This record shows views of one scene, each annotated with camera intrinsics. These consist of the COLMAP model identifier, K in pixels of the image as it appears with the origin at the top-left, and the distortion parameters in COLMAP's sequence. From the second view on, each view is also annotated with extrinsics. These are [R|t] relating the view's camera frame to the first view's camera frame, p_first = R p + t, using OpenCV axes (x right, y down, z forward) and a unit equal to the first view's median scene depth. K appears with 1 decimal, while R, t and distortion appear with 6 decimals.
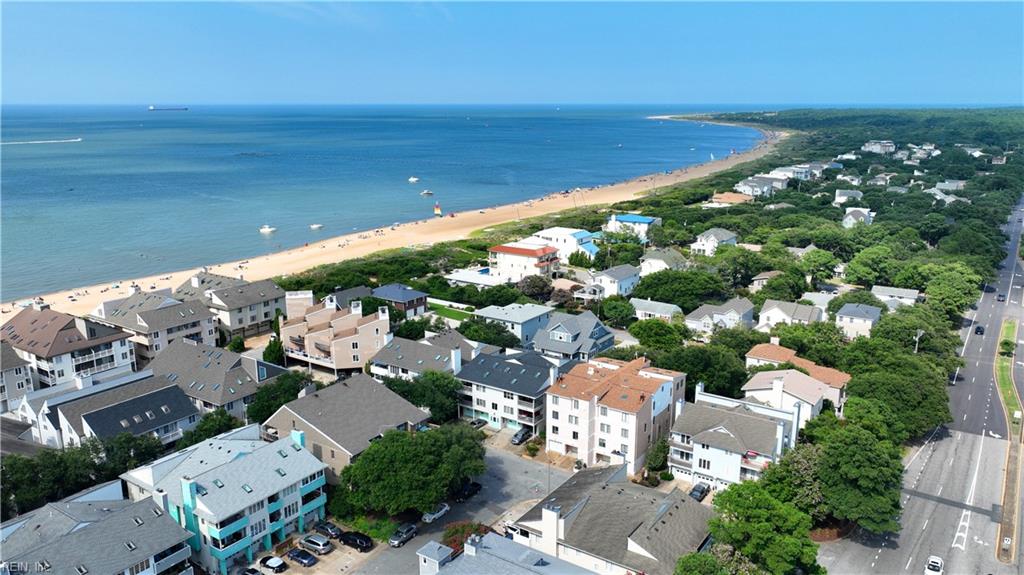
lens RADIAL K [[734.0, 0, 506.2], [0, 734.0, 278.4], [0, 0, 1]] dist [-0.000674, 0.007892]
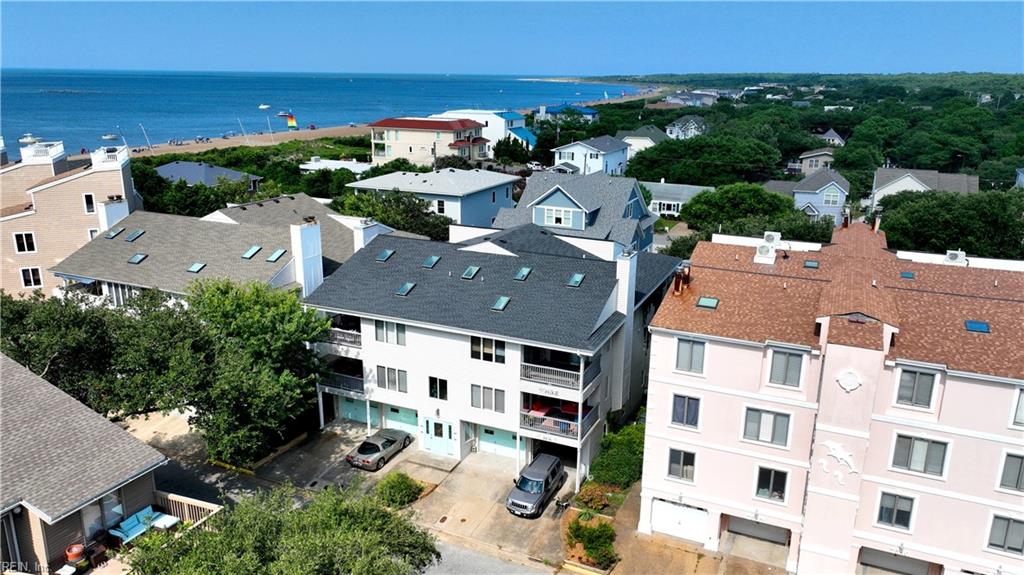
lens RADIAL K [[734.0, 0, 512.9], [0, 734.0, 286.8], [0, 0, 1]] dist [-0.000674, 0.007892]
pose [[0.983751, -0.035686, 0.175955, -0.032920], [0.025652, 0.997930, 0.058977, 0.100468], [-0.177696, -0.053505, 0.982630, 0.609048]]
